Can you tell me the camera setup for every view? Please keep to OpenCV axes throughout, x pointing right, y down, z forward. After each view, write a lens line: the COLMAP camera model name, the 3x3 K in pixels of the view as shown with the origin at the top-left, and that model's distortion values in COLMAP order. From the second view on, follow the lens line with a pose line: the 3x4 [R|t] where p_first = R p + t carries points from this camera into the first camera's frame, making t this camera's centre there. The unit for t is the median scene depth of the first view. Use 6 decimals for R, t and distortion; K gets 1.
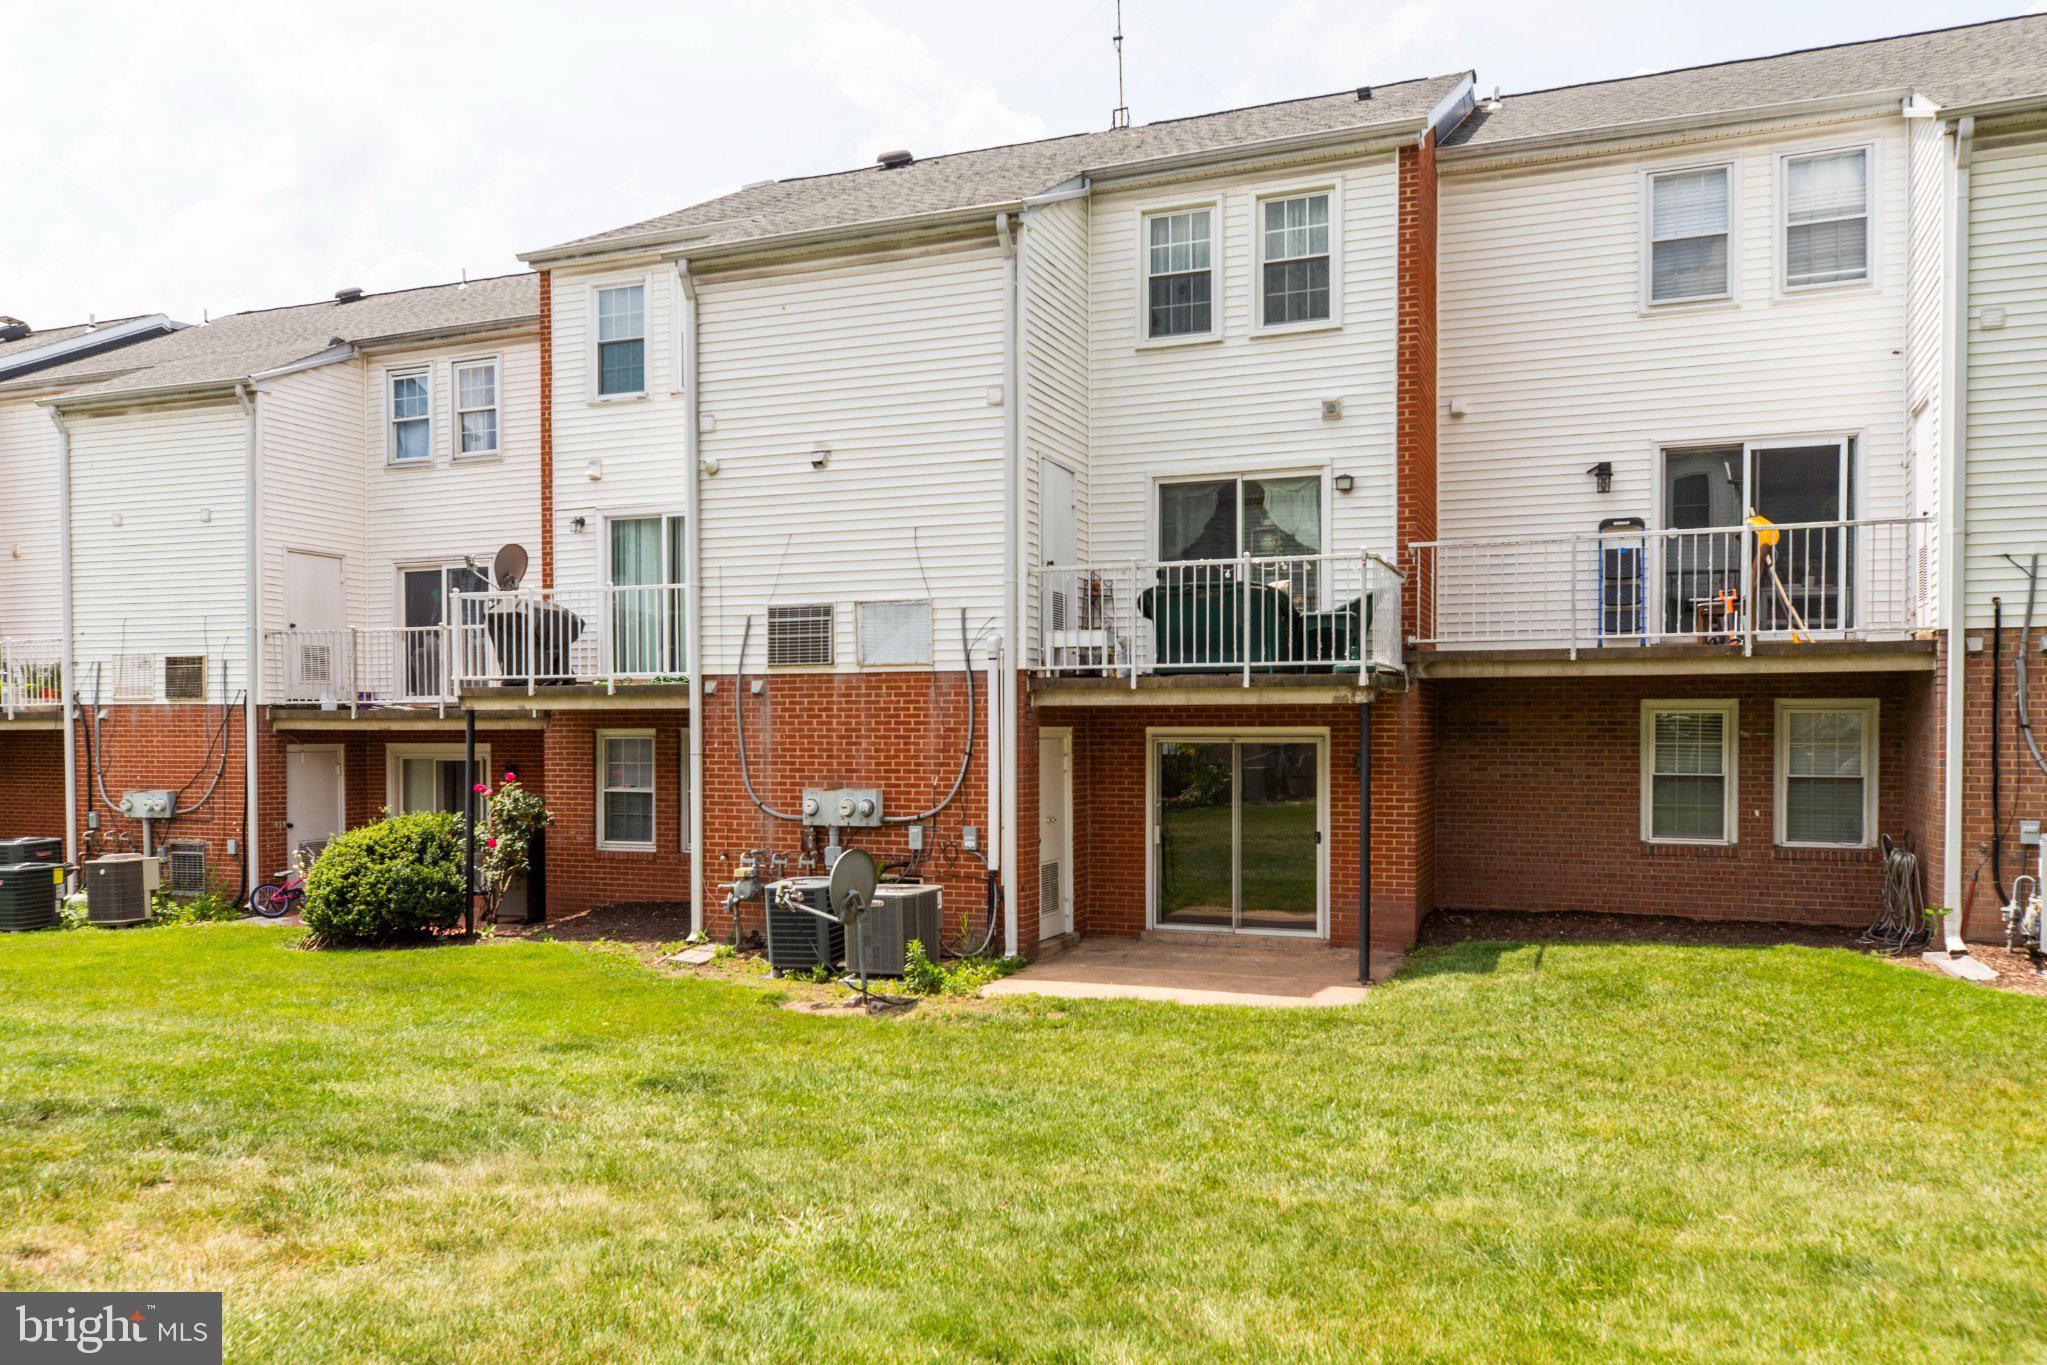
lens RADIAL K [[1513.6, 0, 1016.3], [0, 1513.6, 757.0], [0, 0, 1]] dist [0.001347, 0.002757]
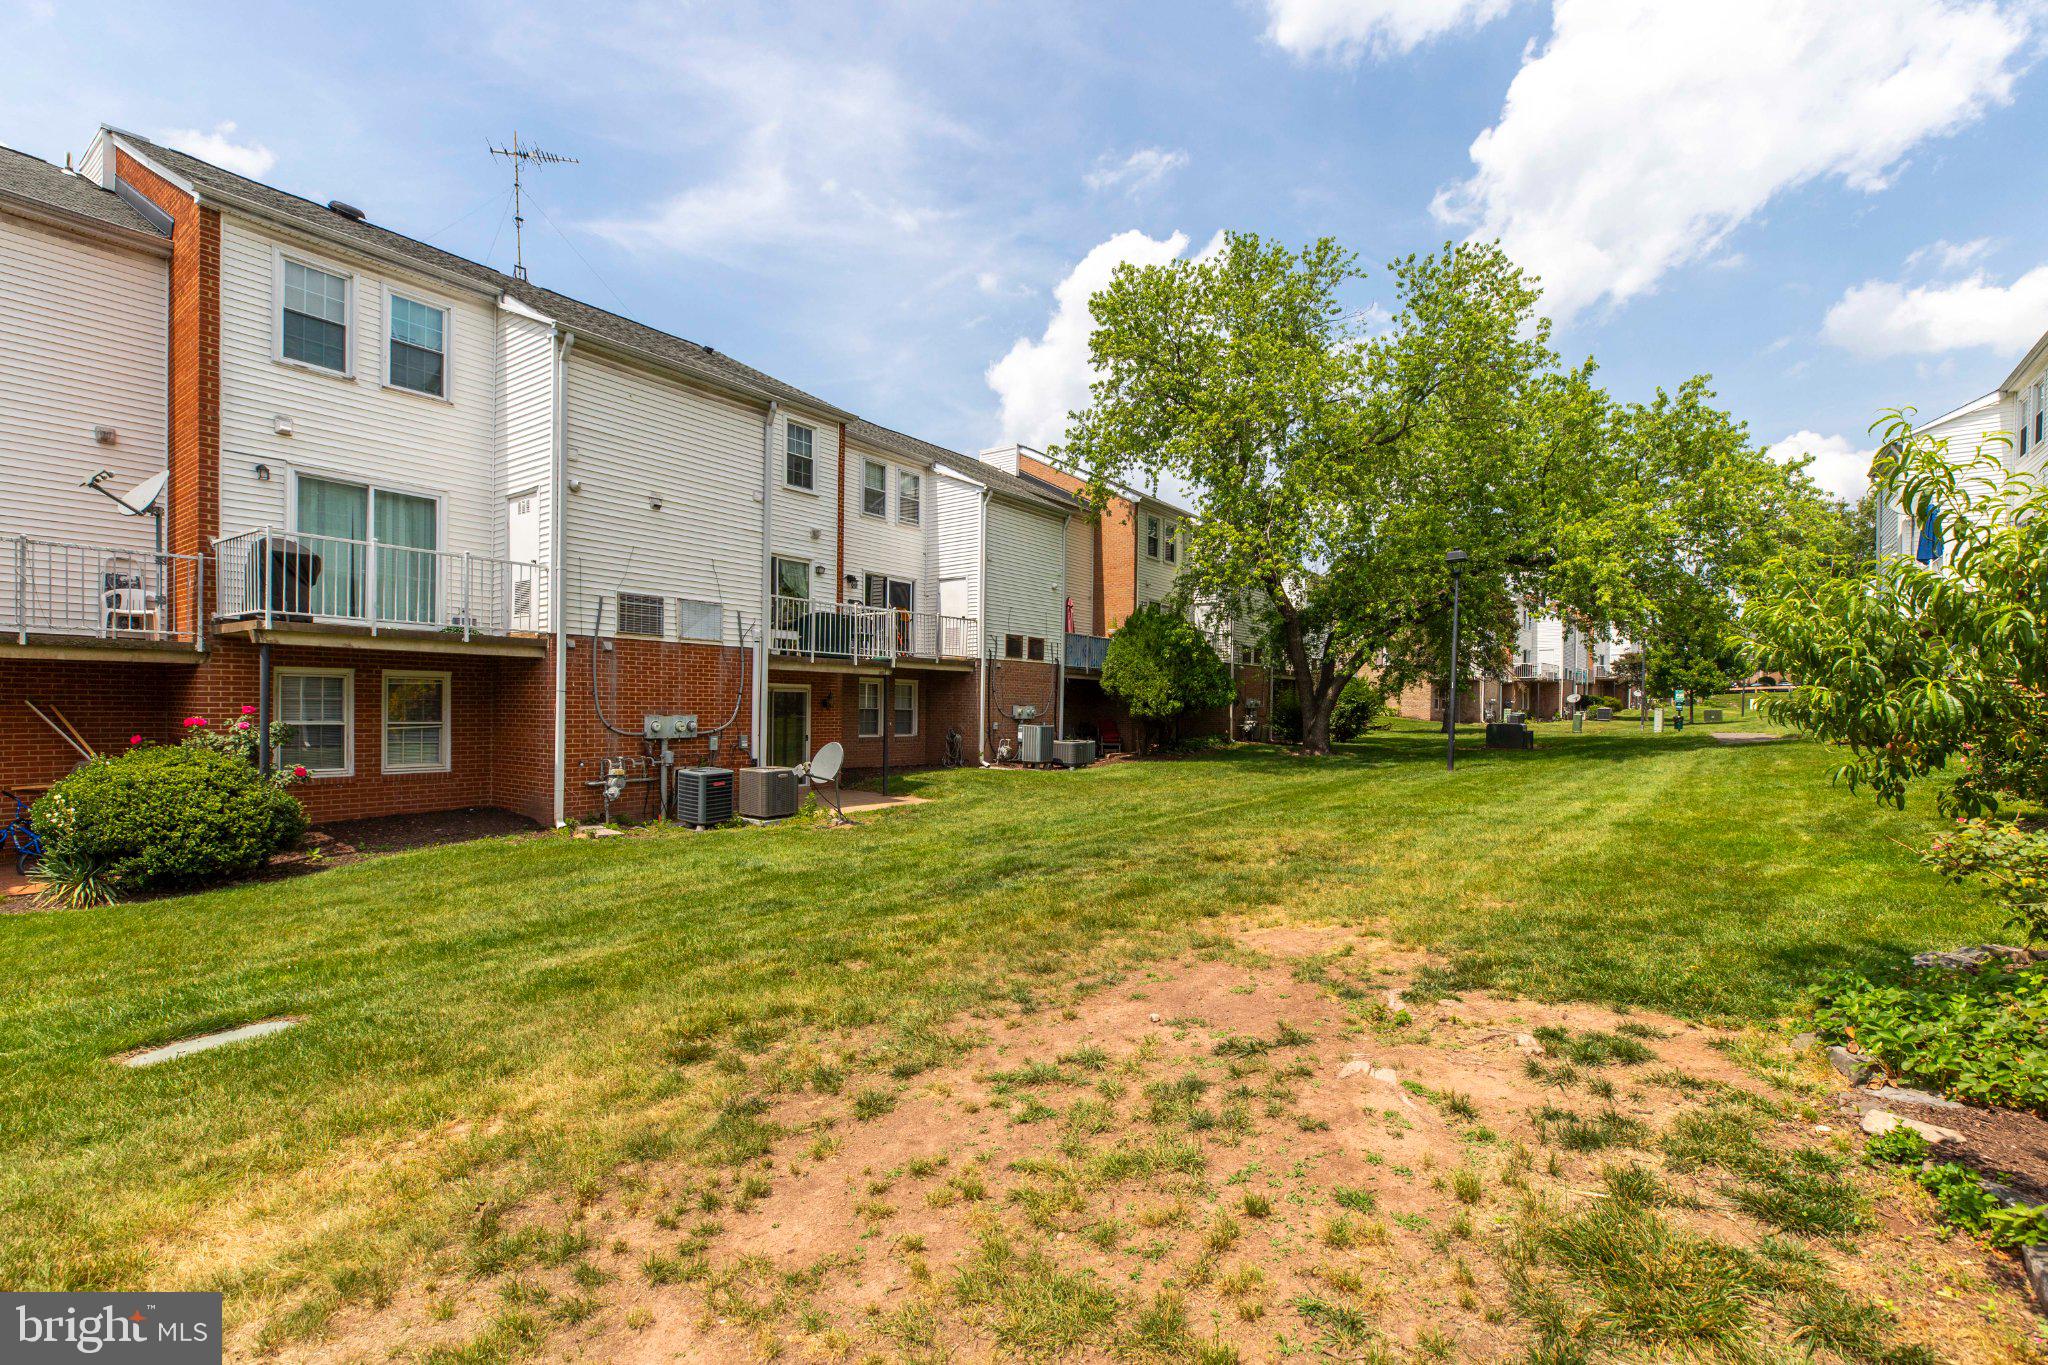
lens RADIAL K [[936.0, 0, 1026.6], [0, 936.0, 708.6], [0, 0, 1]] dist [0.011305, -0.000336]
pose [[0.241892, 0.003870, 0.970295, -0.970980], [0.004755, 0.999975, -0.005174, 0.021118], [-0.970291, 0.005866, 0.241868, 0.397098]]
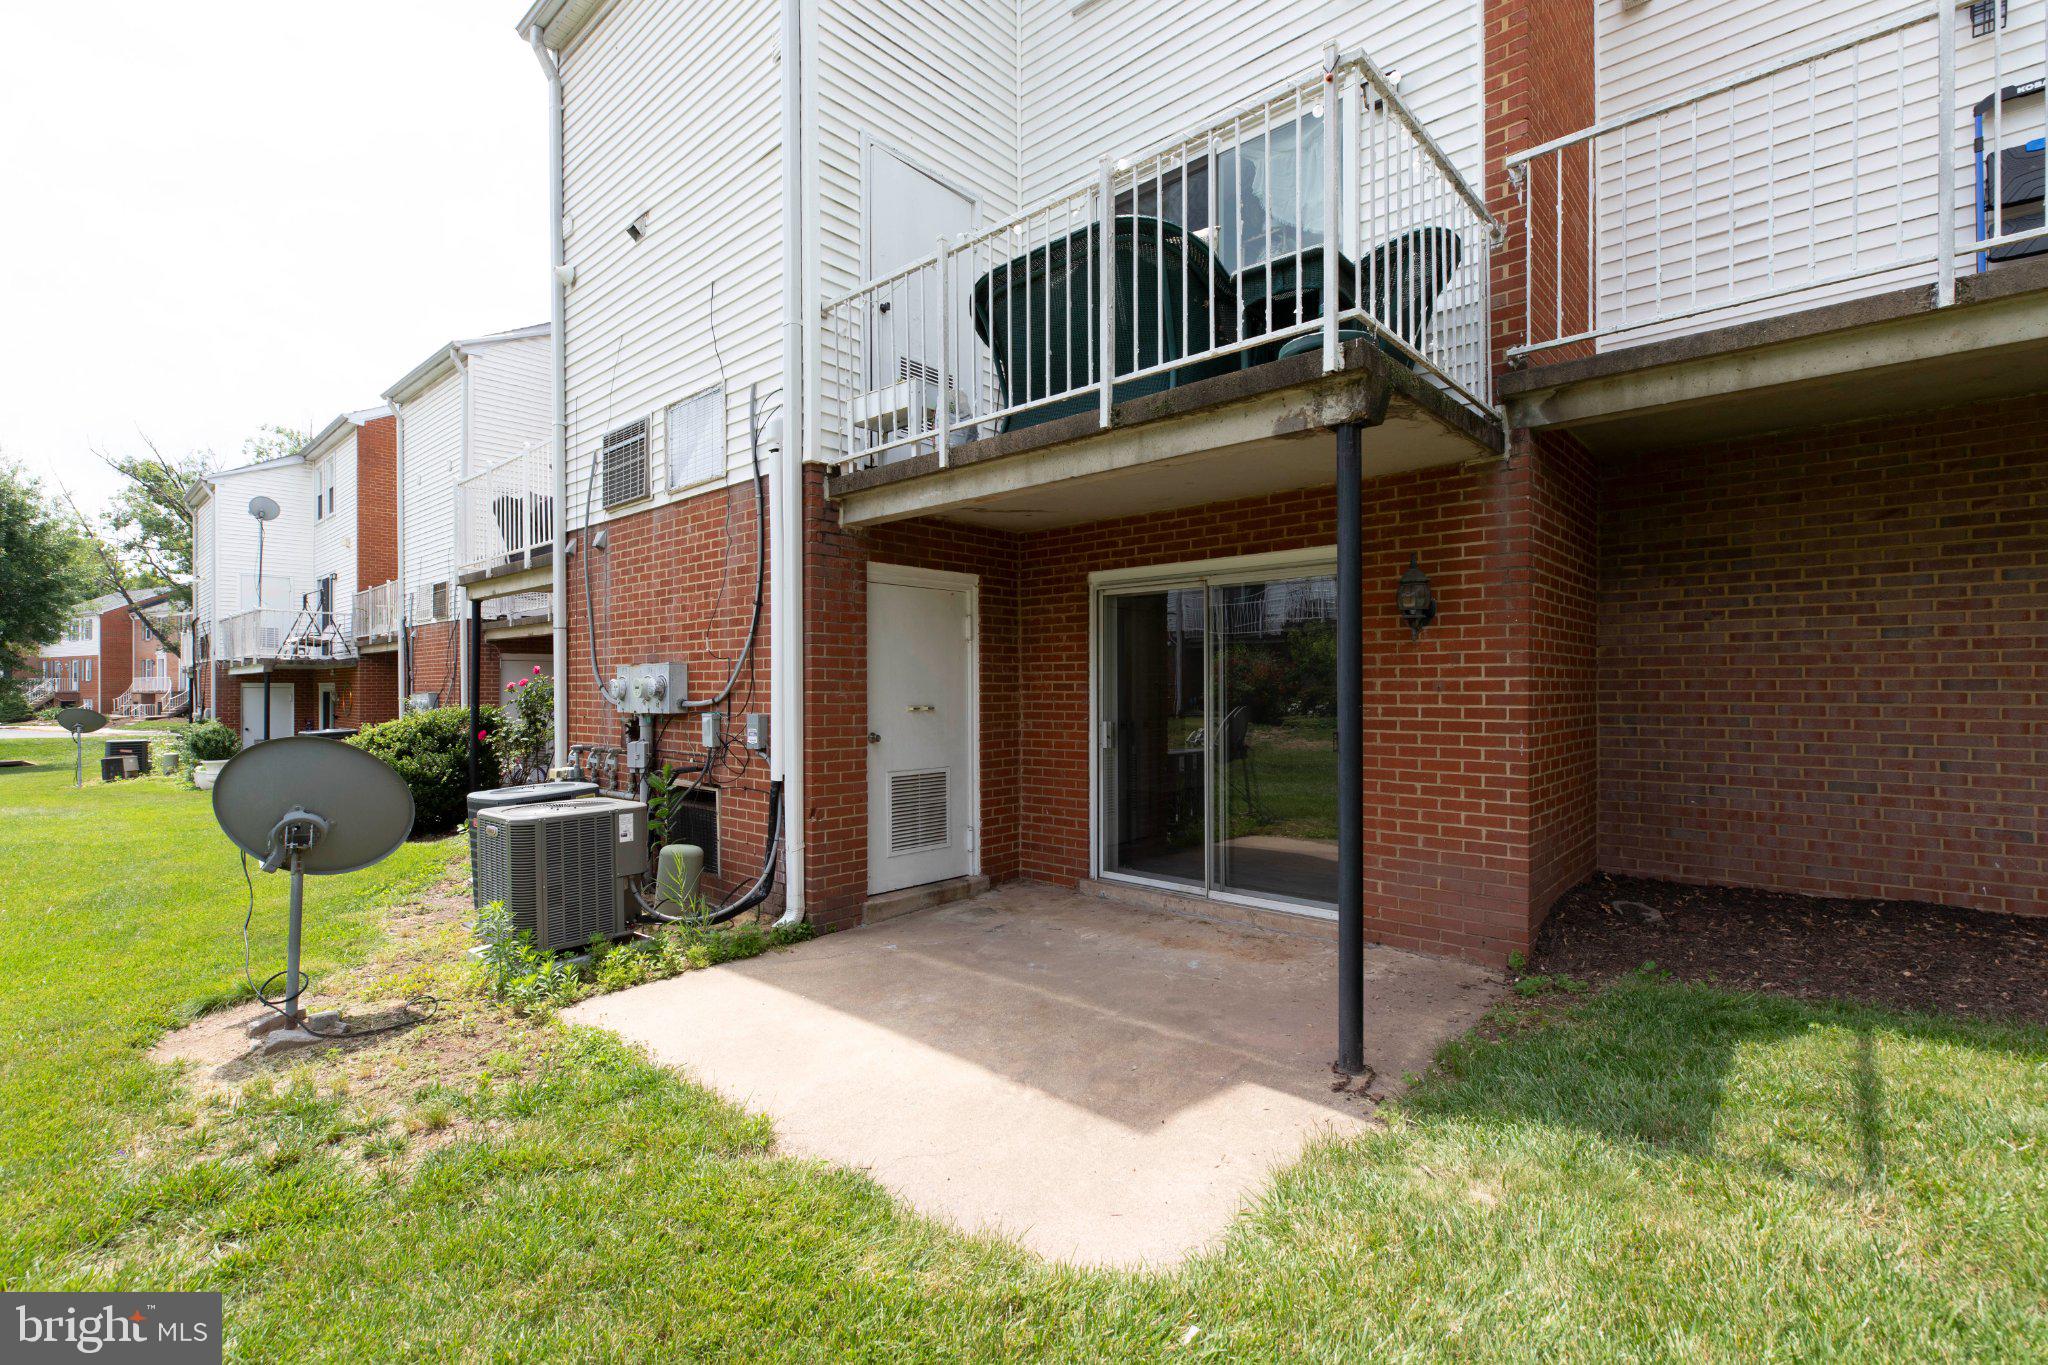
lens RADIAL K [[915.8, 0, 1022.8], [0, 915.8, 686.3], [0, 0, 1]] dist [0.001389, 0.000219]
pose [[0.938369, -0.001201, -0.345634, 0.206536], [-0.004923, 0.999846, -0.016838, 0.038691], [0.345601, 0.017501, 0.938218, 0.640509]]
